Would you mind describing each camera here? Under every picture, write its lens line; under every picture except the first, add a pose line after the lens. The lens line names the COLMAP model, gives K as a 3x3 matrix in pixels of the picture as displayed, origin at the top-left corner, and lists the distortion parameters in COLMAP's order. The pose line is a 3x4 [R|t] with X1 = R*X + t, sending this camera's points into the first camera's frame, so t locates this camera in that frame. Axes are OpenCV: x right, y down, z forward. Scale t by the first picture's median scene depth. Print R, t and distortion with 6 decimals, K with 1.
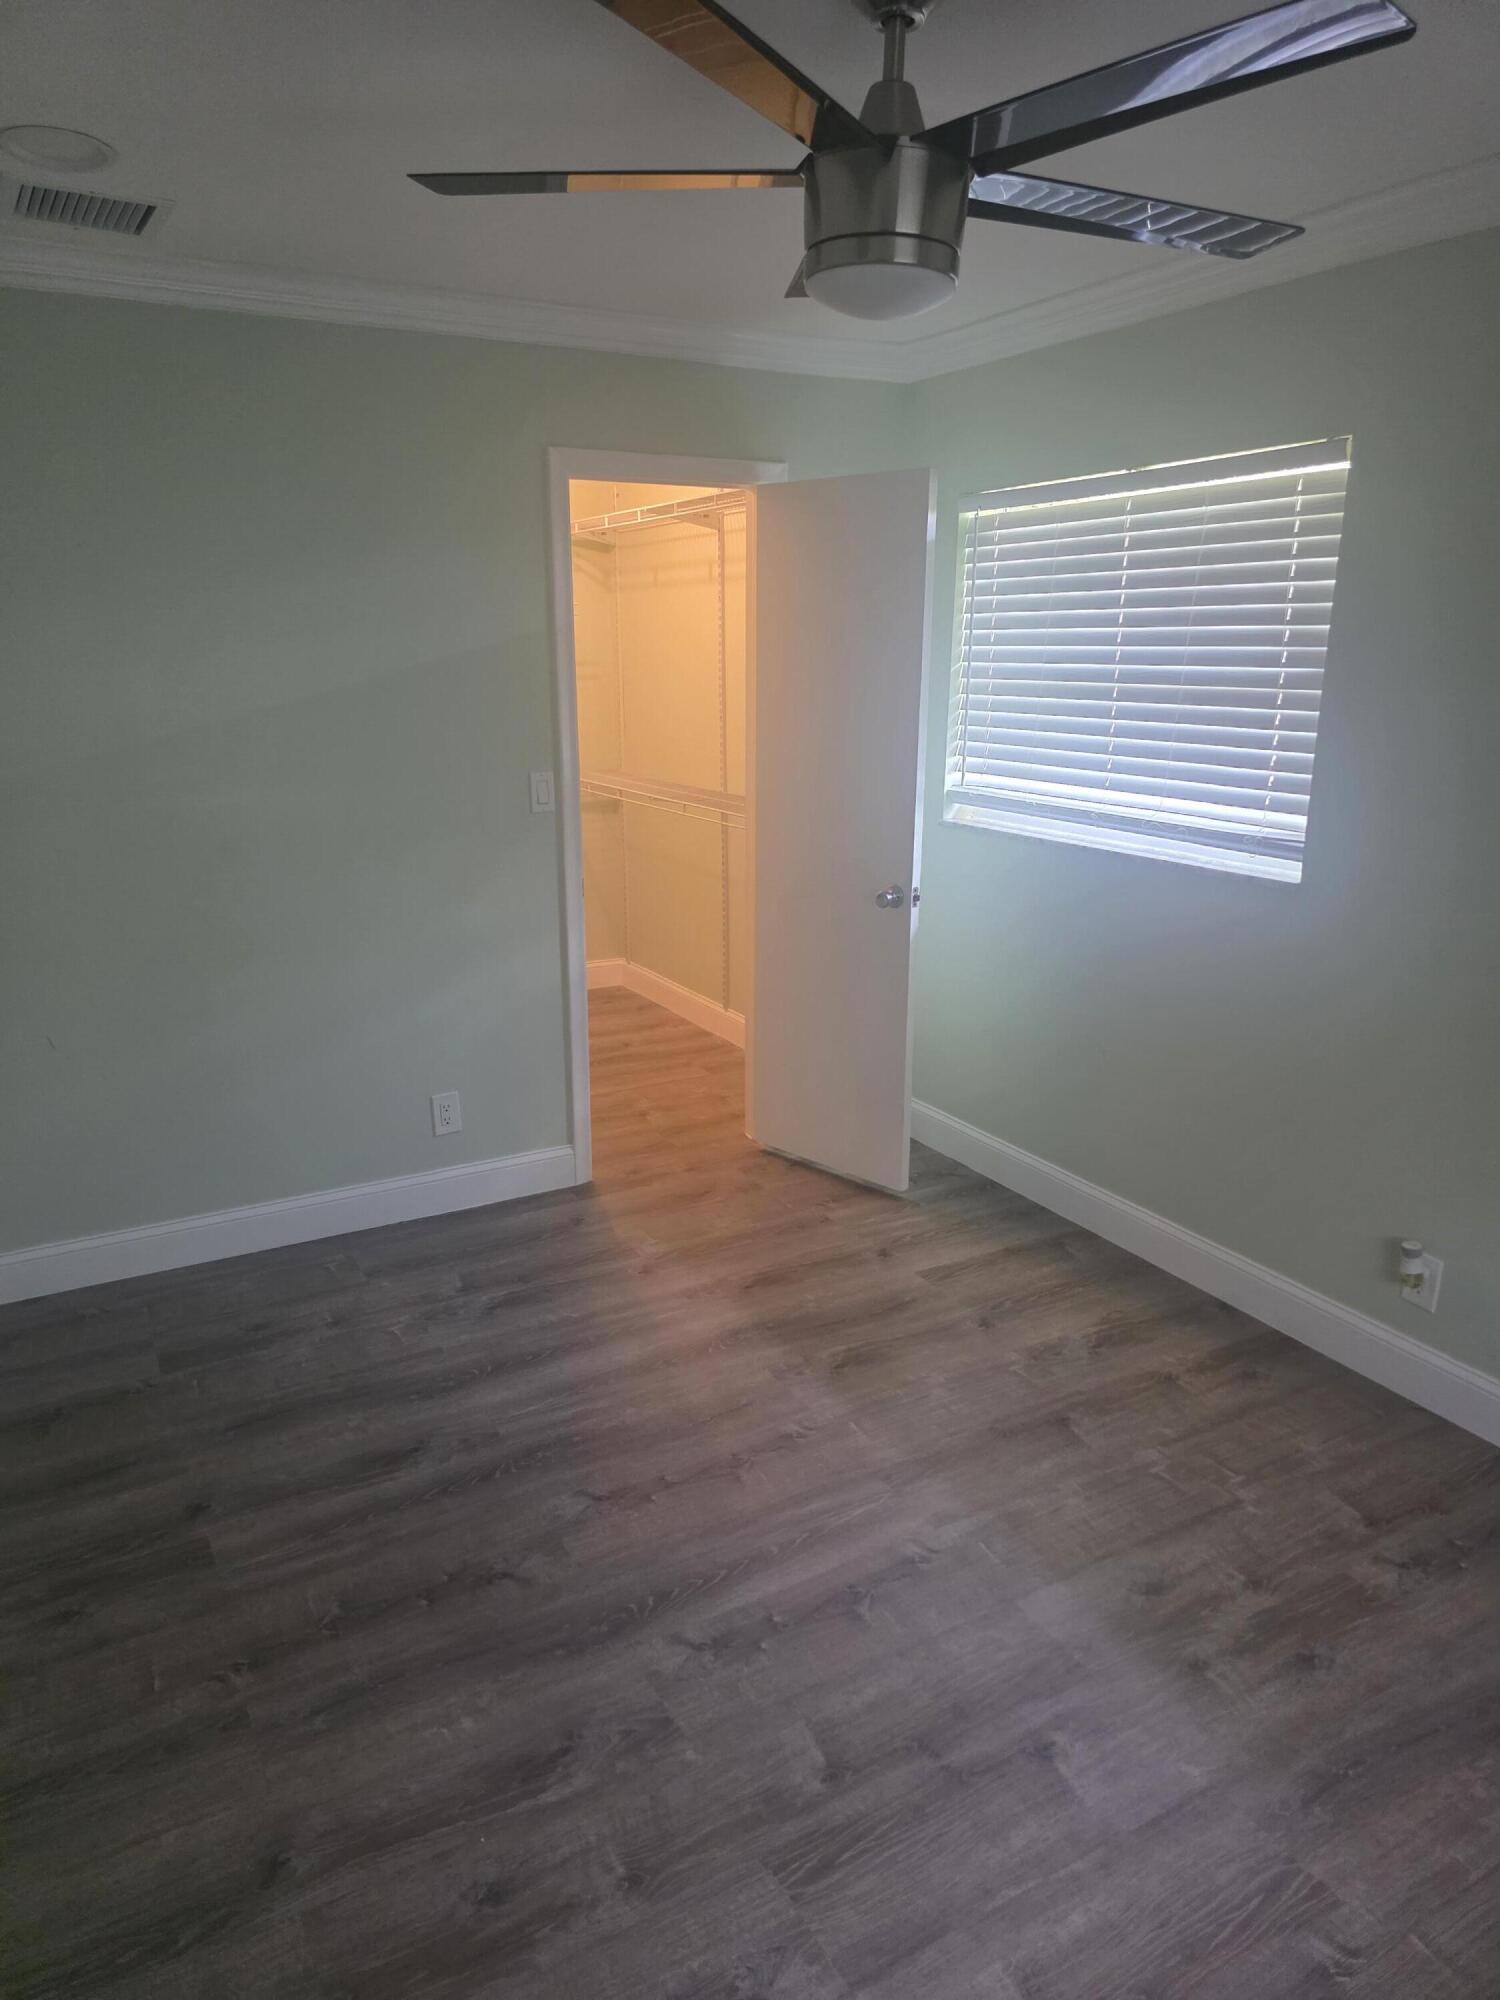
lens RADIAL K [[1341.8, 0, 734.0], [0, 1341.8, 1014.1], [0, 0, 1]] dist [0.080015, -0.065464]
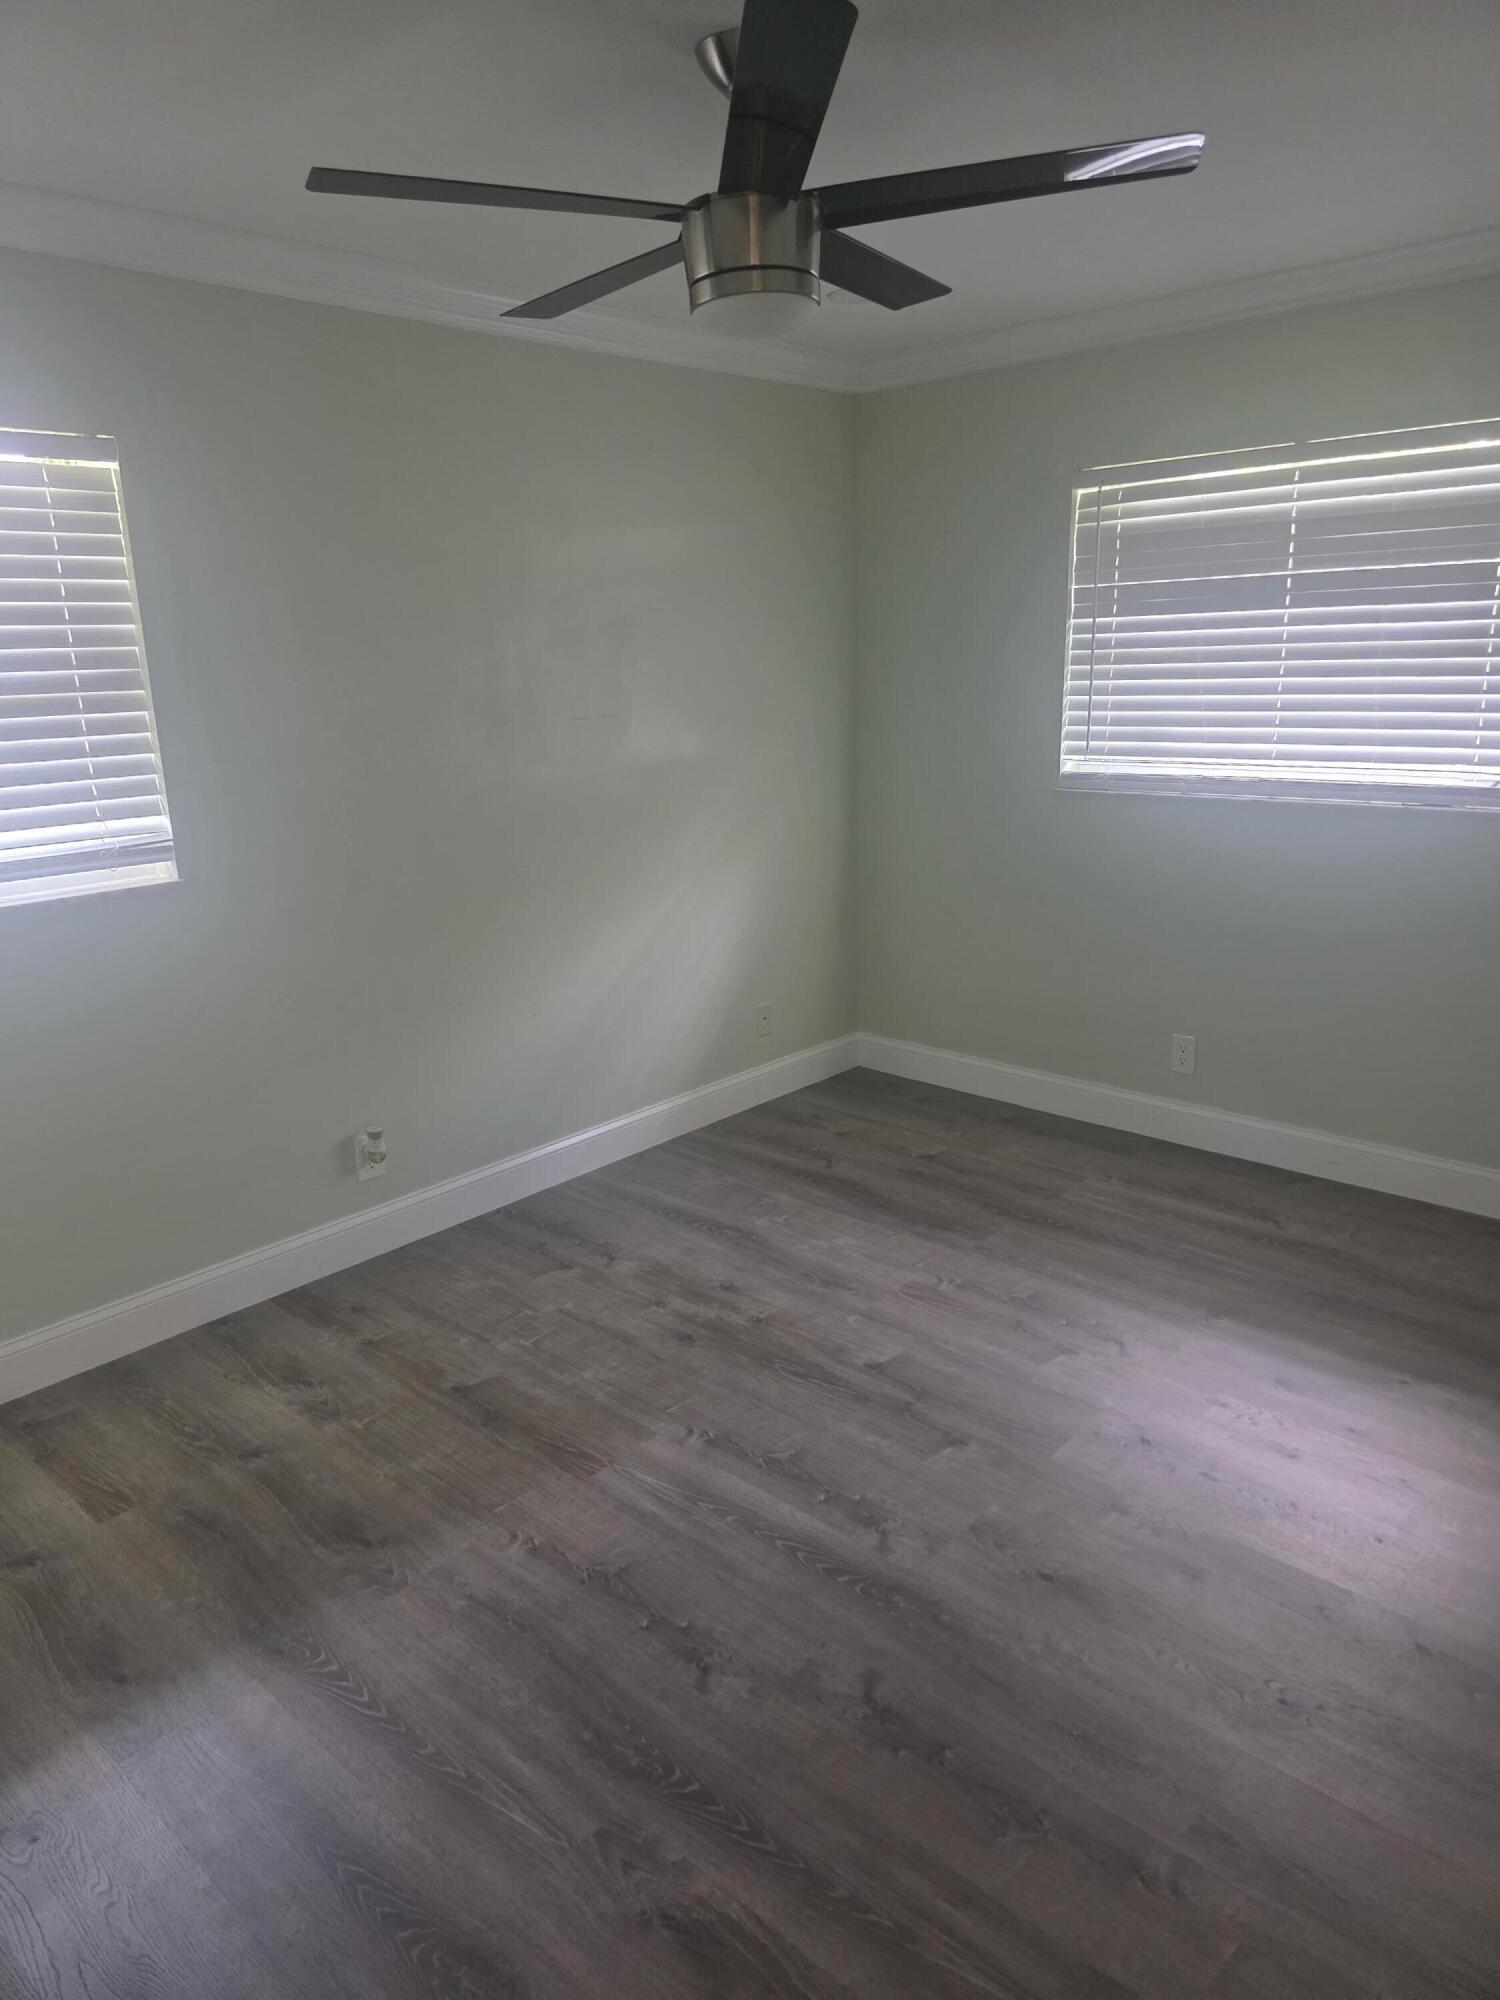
lens RADIAL K [[1326.3, 0, 724.7], [0, 1326.3, 1002.8], [0, 0, 1]] dist [0.074279, -0.063545]
pose [[-0.300856, -0.238026, 0.923487, -0.724277], [0.286177, 0.901191, 0.325511, -0.249757], [-0.909719, 0.362213, -0.203011, 0.972757]]
